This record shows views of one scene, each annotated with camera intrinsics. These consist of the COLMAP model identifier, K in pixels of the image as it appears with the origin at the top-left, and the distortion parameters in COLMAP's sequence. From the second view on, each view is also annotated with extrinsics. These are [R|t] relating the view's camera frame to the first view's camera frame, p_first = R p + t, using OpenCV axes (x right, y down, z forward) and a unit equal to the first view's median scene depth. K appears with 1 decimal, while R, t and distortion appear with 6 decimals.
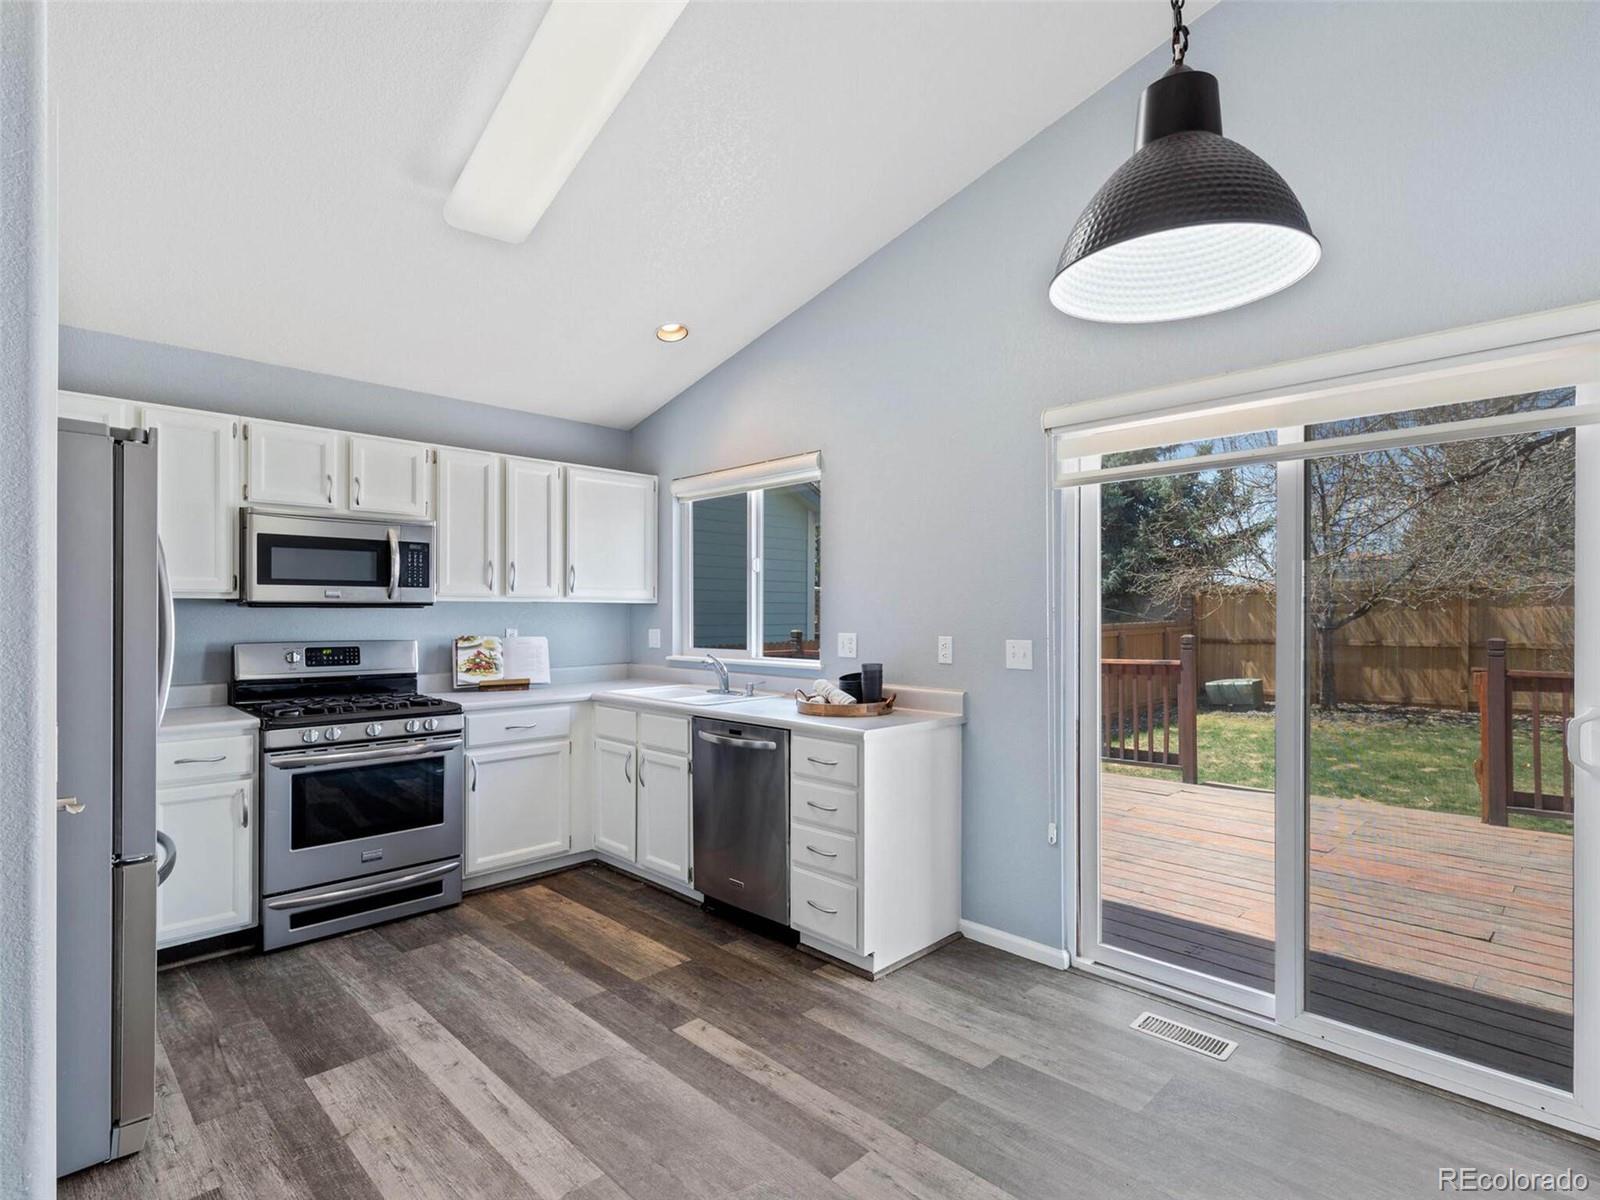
lens RADIAL K [[810.5, 0, 807.8], [0, 810.5, 606.5], [0, 0, 1]] dist [0.004487, -0.000159]
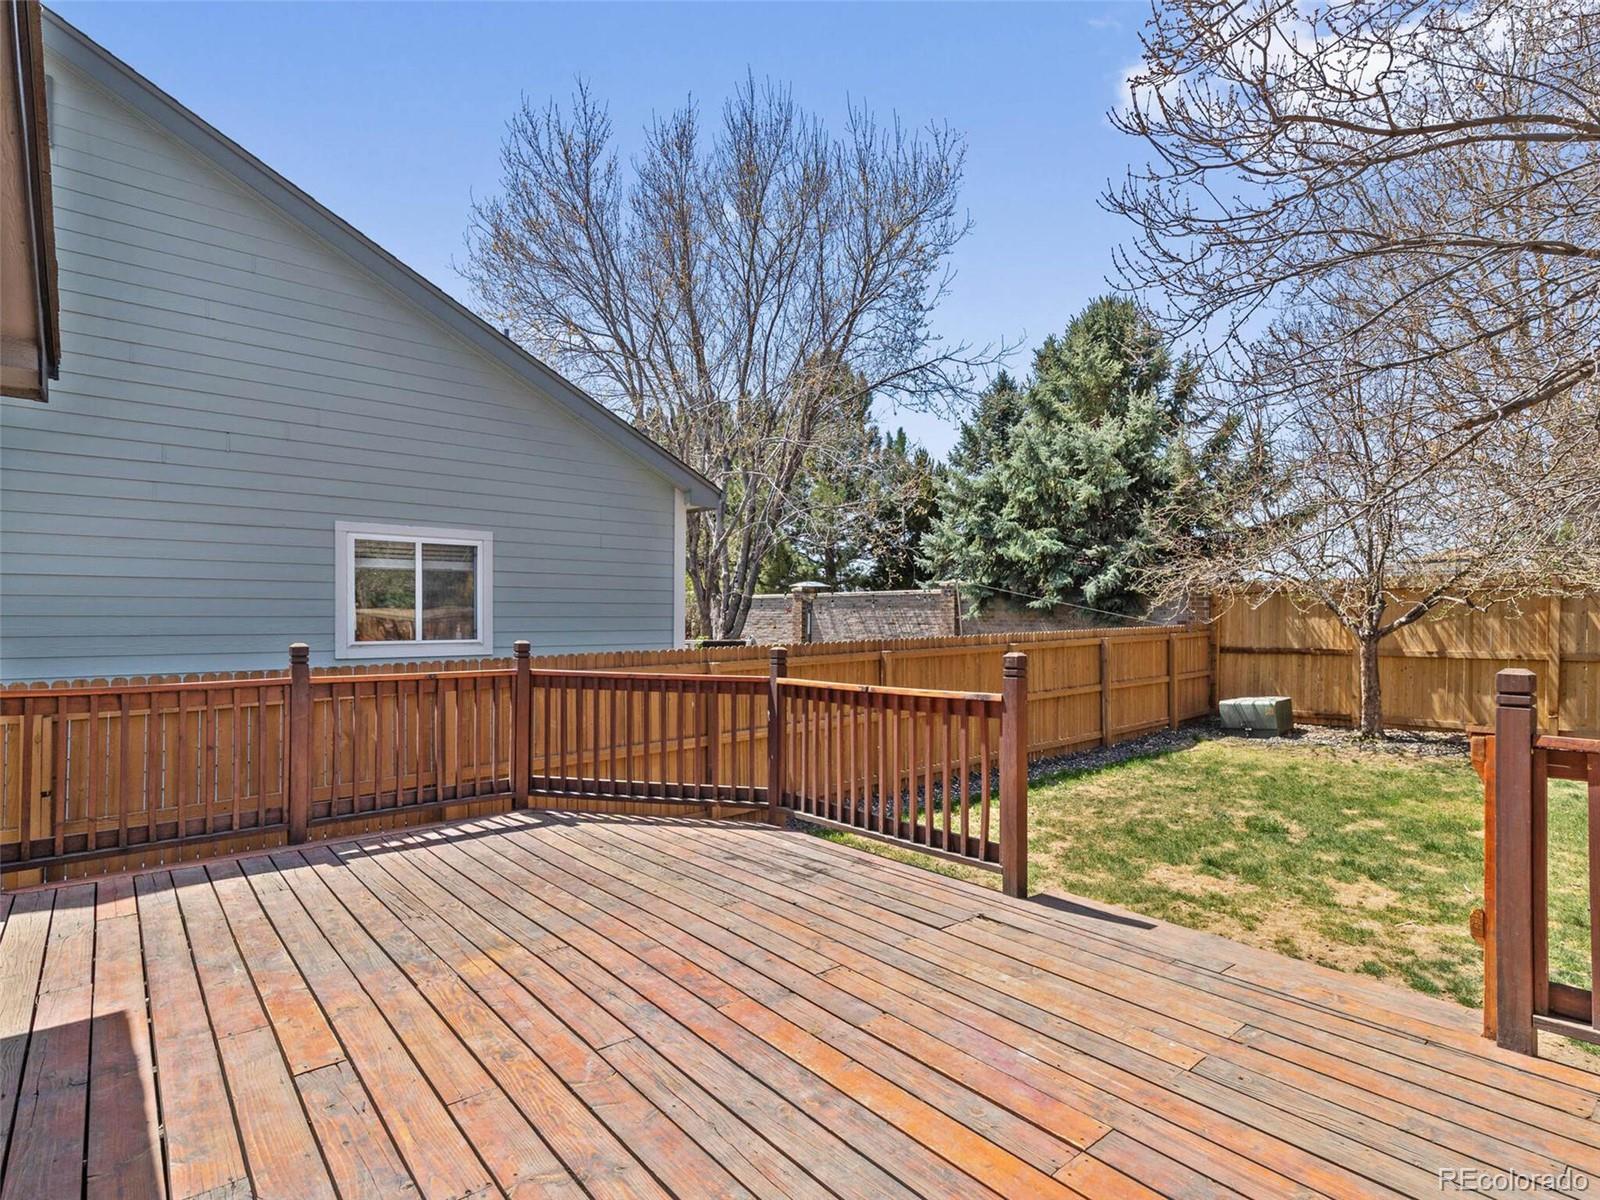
lens RADIAL K [[810.5, 0, 816.5], [0, 810.5, 610.5], [0, 0, 1]] dist [0.004487, -0.000159]
pose [[0.997011, 0.001740, -0.077243, 0.199833], [-0.001529, 0.999995, 0.002789, 0.000660], [0.077248, -0.002662, 0.997008, 0.204590]]
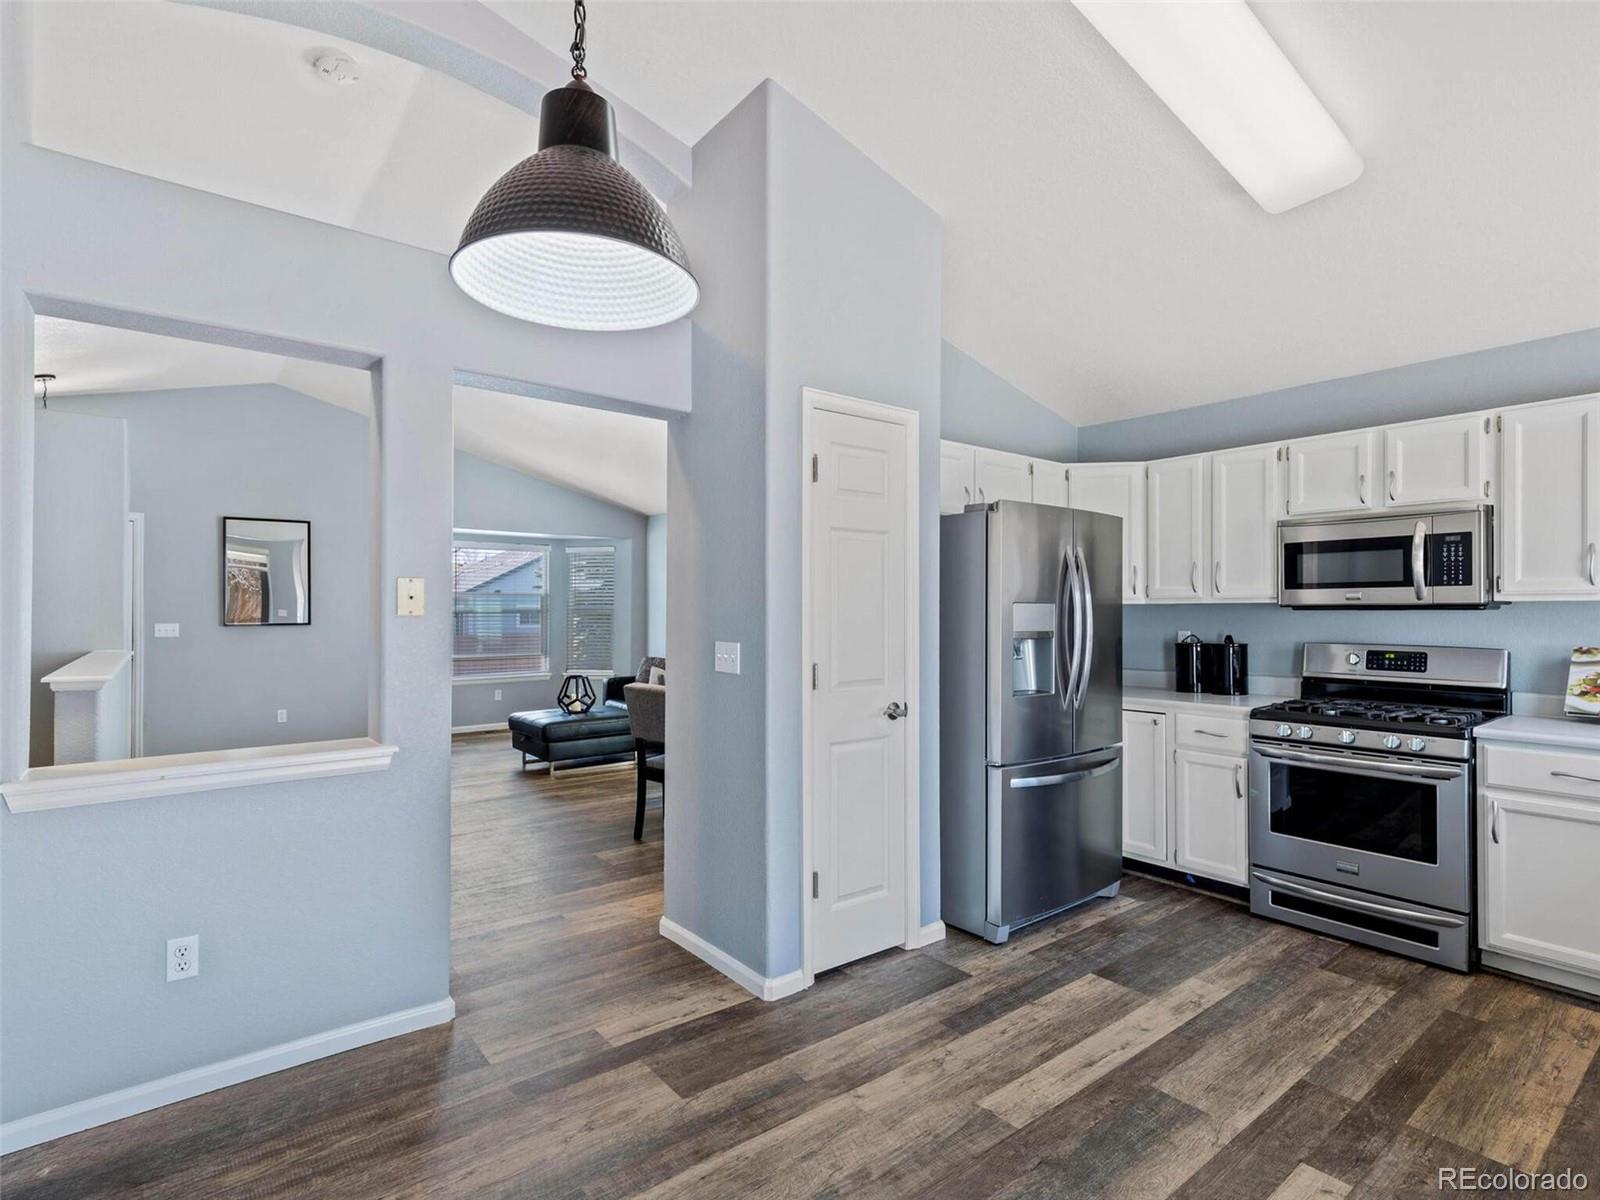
lens RADIAL K [[810.5, 0, 815.4], [0, 810.5, 606.7], [0, 0, 1]] dist [0.004487, -0.000159]
pose [[-0.105398, -0.006290, -0.994410, 0.485714], [0.005837, 0.999959, -0.006944, 0.000361], [0.994413, -0.006536, -0.105357, 0.471877]]
